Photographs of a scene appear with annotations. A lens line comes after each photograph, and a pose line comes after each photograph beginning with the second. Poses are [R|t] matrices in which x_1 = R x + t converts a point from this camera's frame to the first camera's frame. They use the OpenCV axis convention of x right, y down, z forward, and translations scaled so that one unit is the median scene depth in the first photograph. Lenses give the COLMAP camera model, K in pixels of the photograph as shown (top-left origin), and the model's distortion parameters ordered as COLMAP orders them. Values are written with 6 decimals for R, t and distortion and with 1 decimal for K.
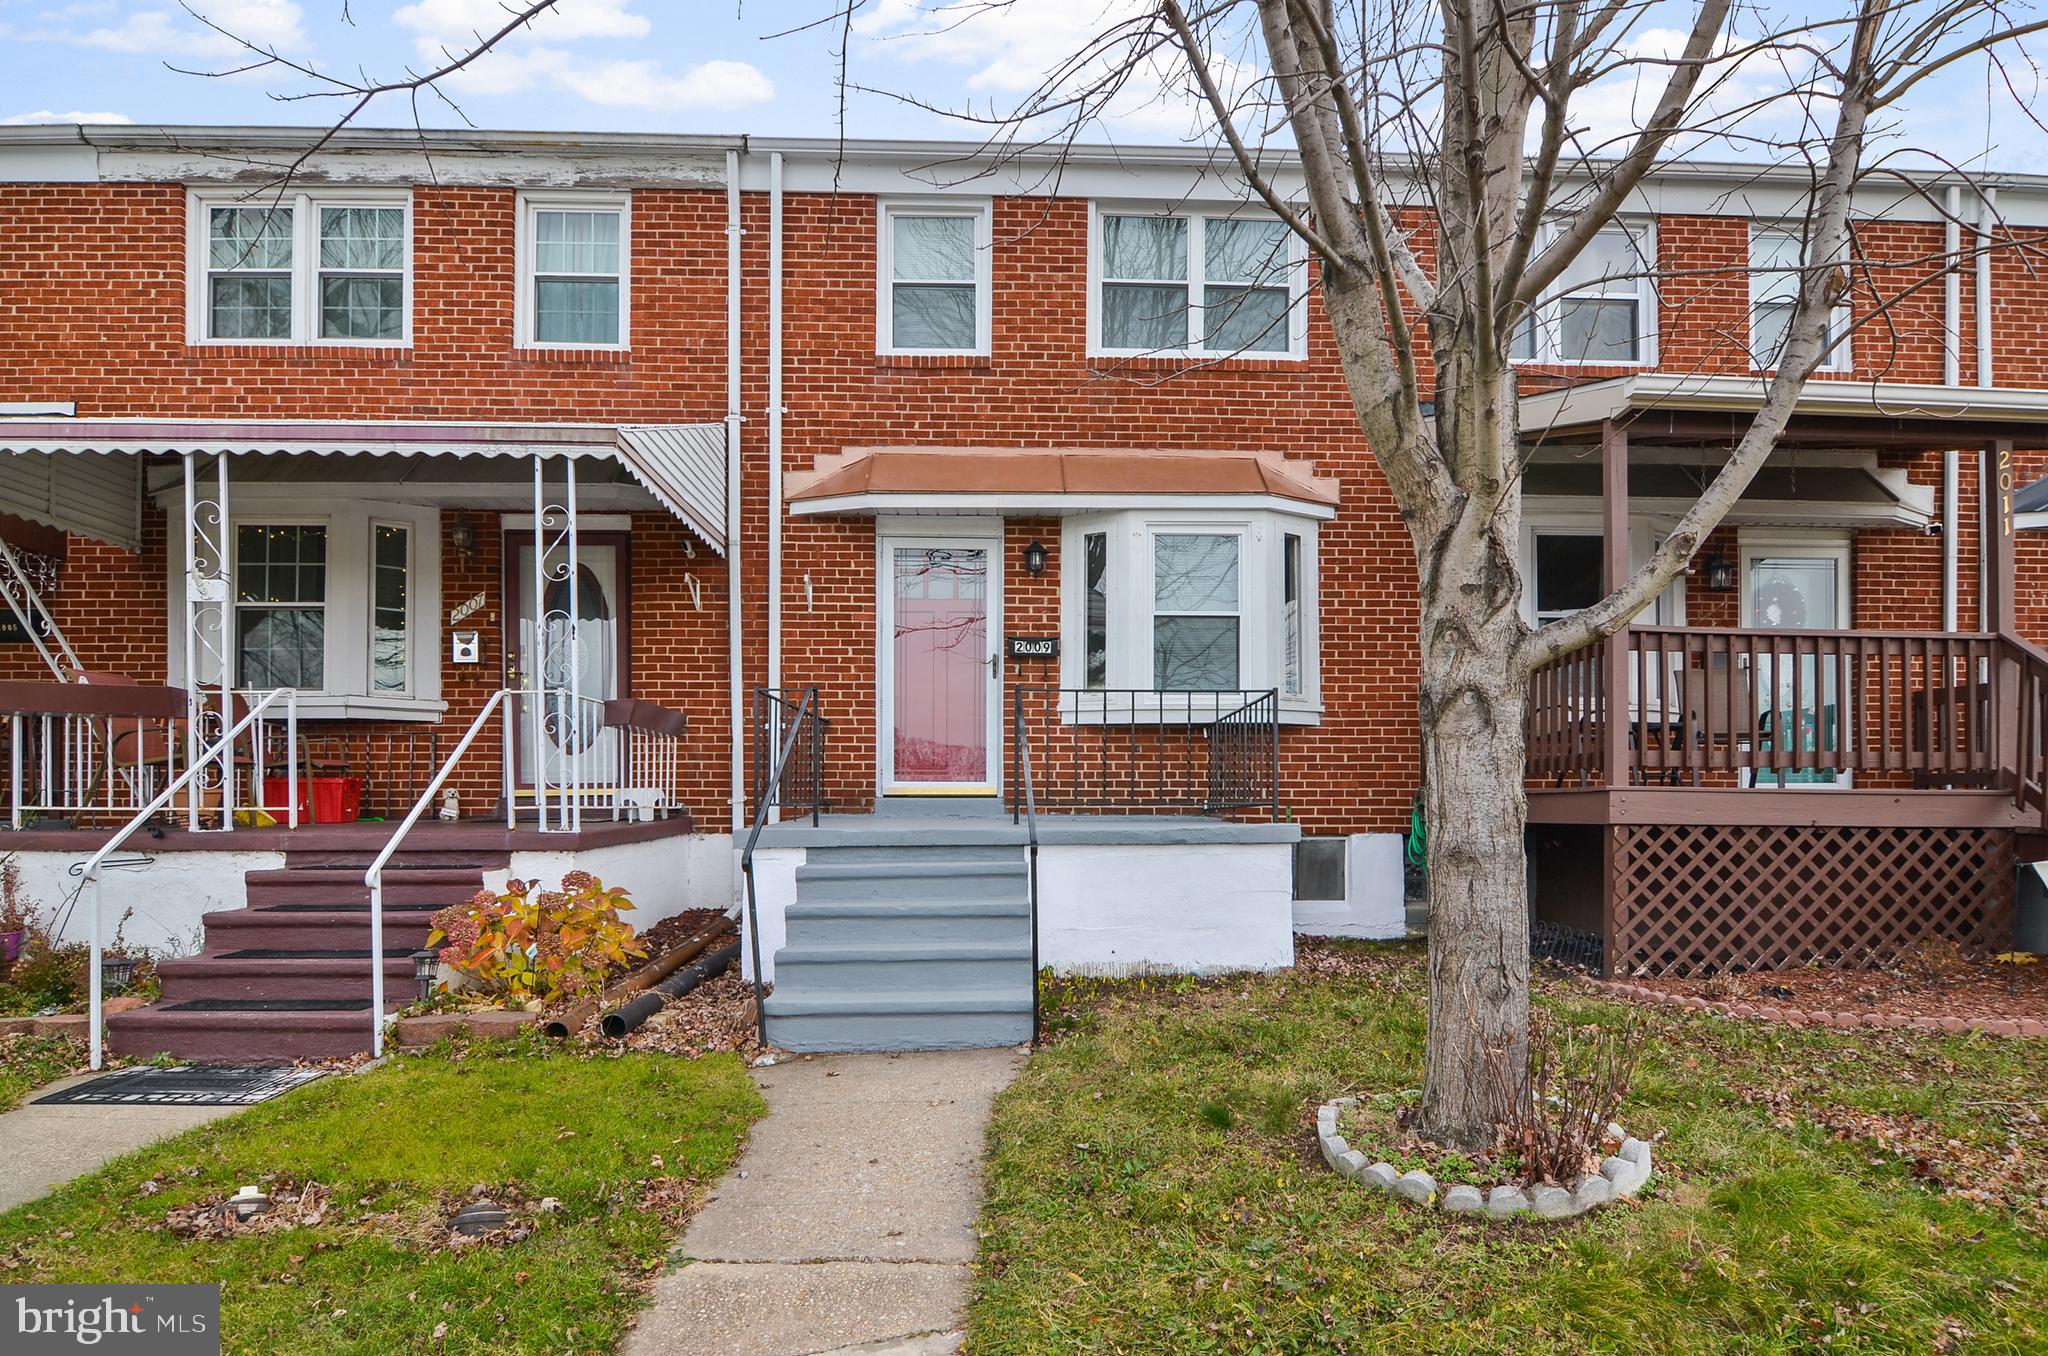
lens RADIAL K [[1126.3, 0, 1022.7], [0, 1126.3, 771.7], [0, 0, 1]] dist [-0.002798, -0.000222]
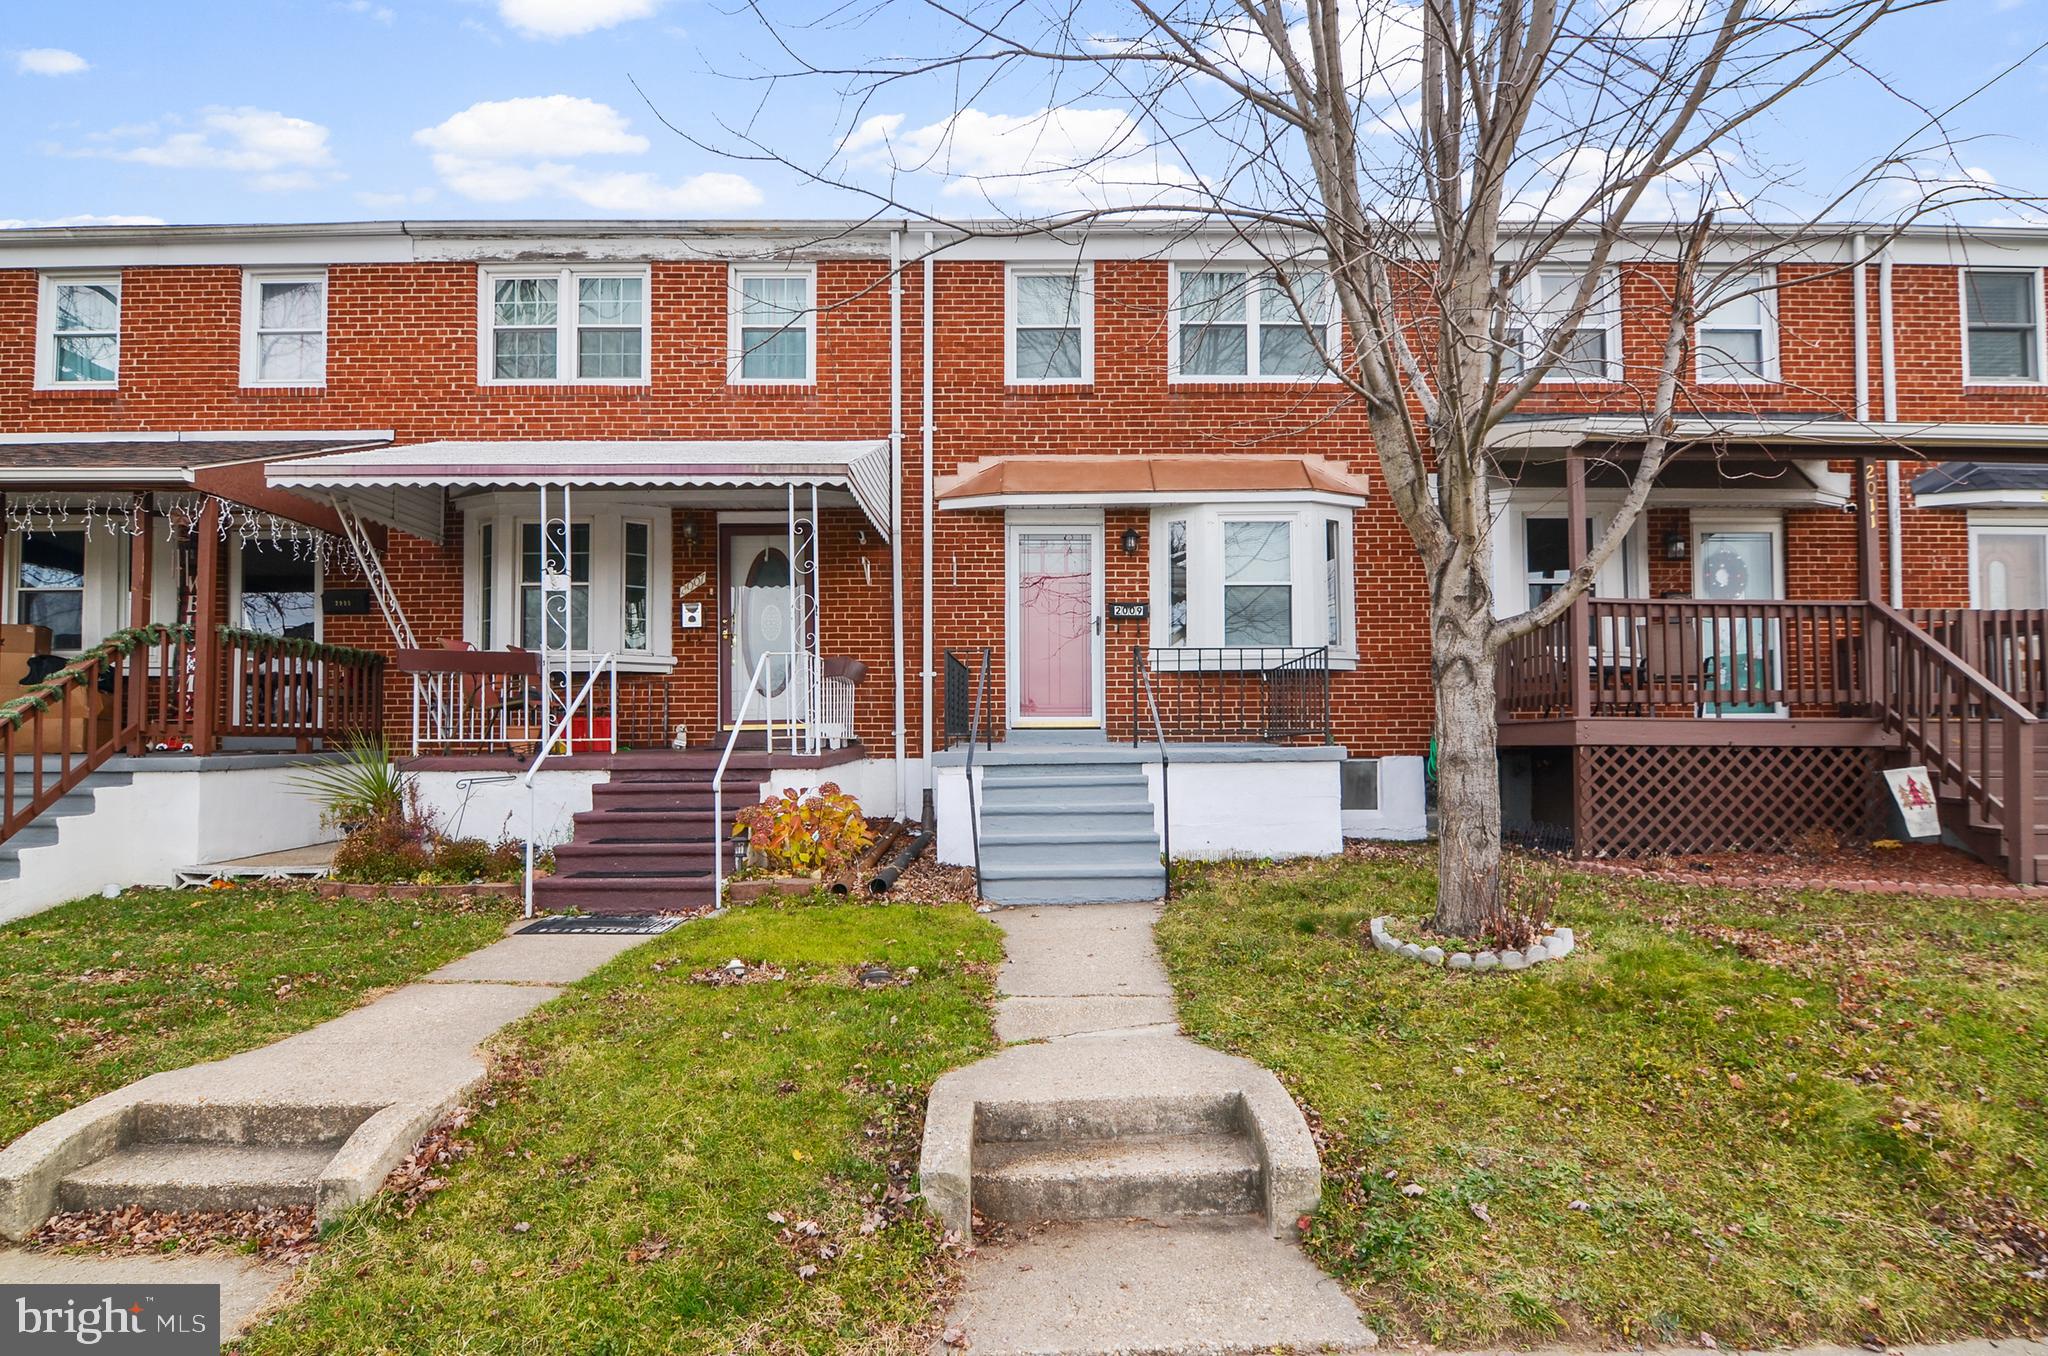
lens RADIAL K [[1120.8, 0, 1024.0], [0, 1120.8, 678.0], [0, 0, 1]] dist [-0.000858, -0.001922]
pose [[0.999818, -0.006905, -0.017808, -0.090590], [0.006447, 0.999650, -0.025650, -0.002954], [0.017978, 0.025531, 0.999512, -0.276502]]
